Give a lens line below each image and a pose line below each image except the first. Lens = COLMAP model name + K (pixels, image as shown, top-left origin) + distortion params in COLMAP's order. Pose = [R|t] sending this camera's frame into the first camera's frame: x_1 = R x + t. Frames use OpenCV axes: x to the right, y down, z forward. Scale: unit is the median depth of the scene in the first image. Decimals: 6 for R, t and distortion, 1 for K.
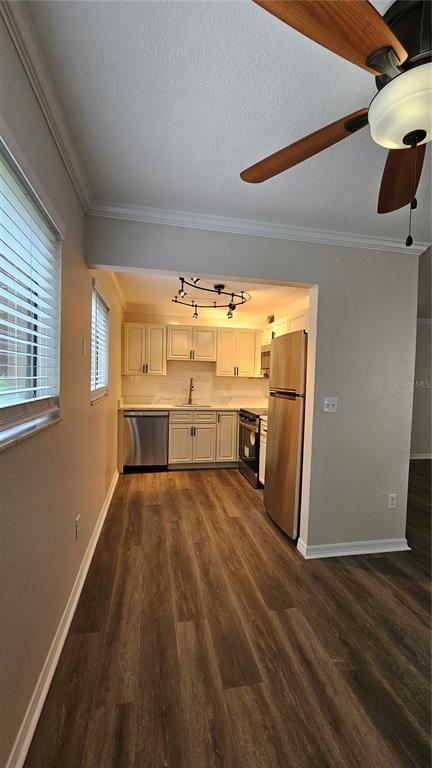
lens RADIAL K [[314.8, 0, 211.7], [0, 314.8, 384.4], [0, 0, 1]] dist [-0.000932, -0.000330]
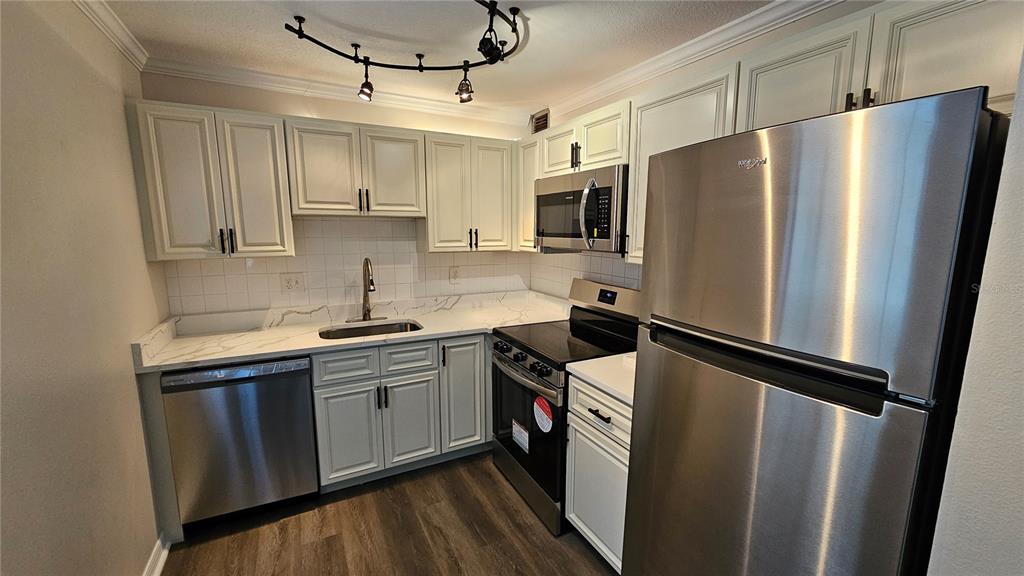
lens RADIAL K [[403.3, 0, 513.8], [0, 403.3, 291.2], [0, 0, 1]] dist [0.000380, 0.000045]
pose [[0.954308, -0.064681, 0.291742, -0.039166], [0.024295, 0.989855, 0.139987, -0.050607], [-0.297836, -0.126503, 0.946198, 0.474654]]
